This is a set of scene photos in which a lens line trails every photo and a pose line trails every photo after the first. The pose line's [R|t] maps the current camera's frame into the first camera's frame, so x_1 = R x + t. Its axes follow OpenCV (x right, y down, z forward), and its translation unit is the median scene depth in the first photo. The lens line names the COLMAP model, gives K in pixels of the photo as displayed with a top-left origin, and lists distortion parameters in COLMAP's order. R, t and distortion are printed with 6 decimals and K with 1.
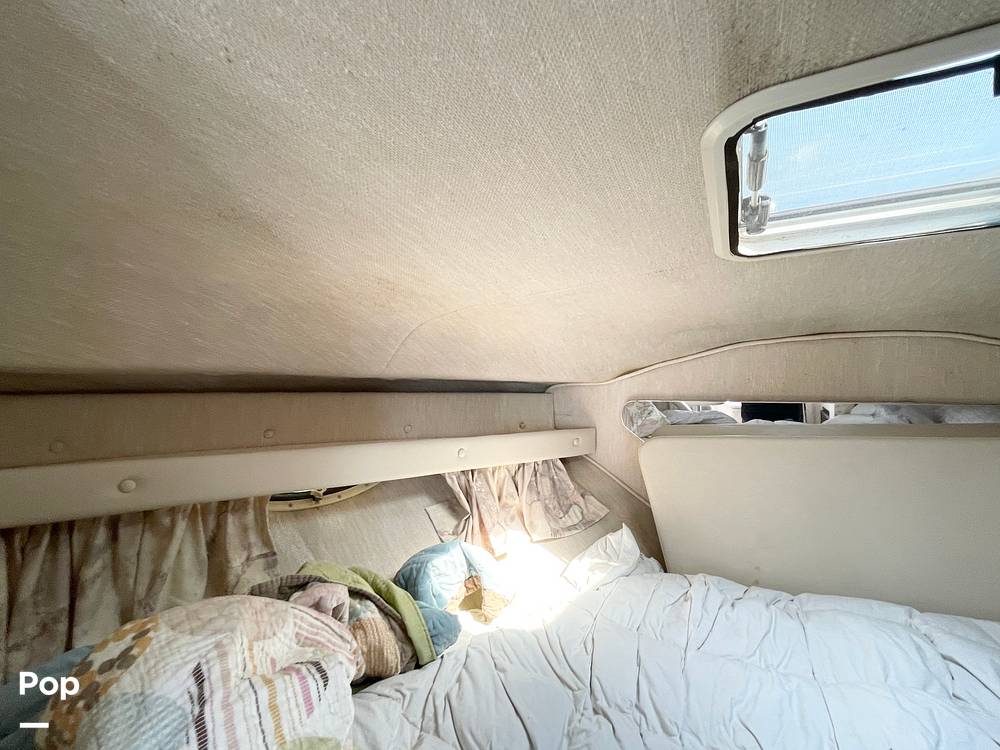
lens RADIAL K [[470.0, 0, 499.6], [0, 470.0, 373.2], [0, 0, 1]] dist [-0.002154, 0.000043]
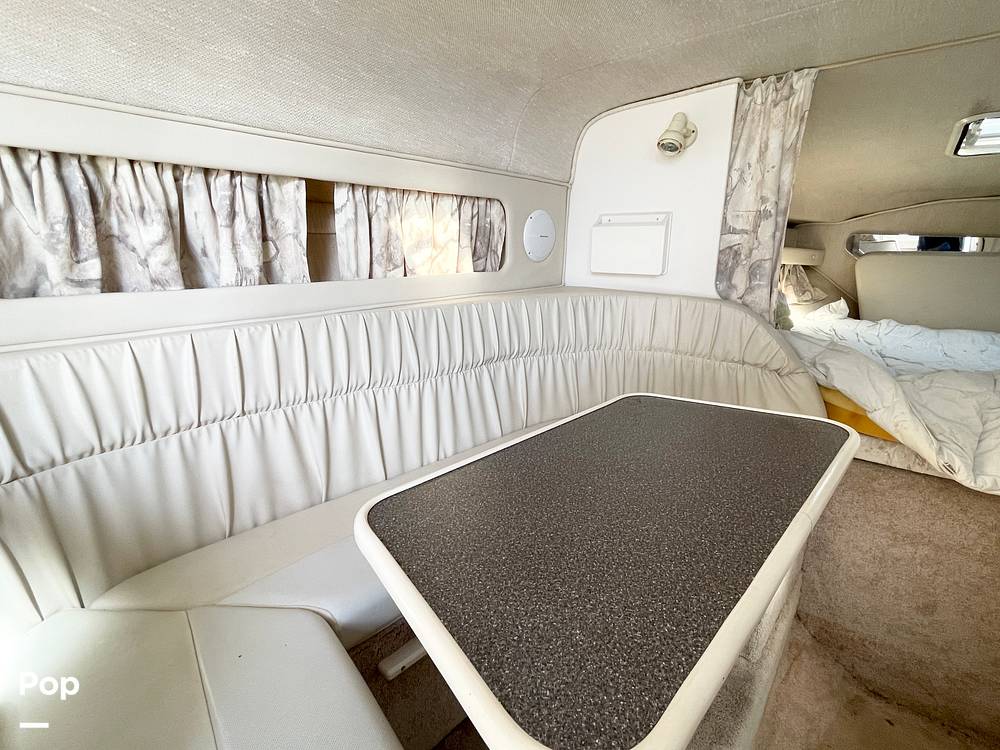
lens RADIAL K [[470.0, 0, 496.9], [0, 470.0, 369.0], [0, 0, 1]] dist [-0.002154, 0.000043]
pose [[0.975801, 0.095245, -0.196828, -0.668006], [-0.038106, 0.960446, 0.275846, 0.117523], [0.215315, -0.261671, 0.940834, -1.124254]]
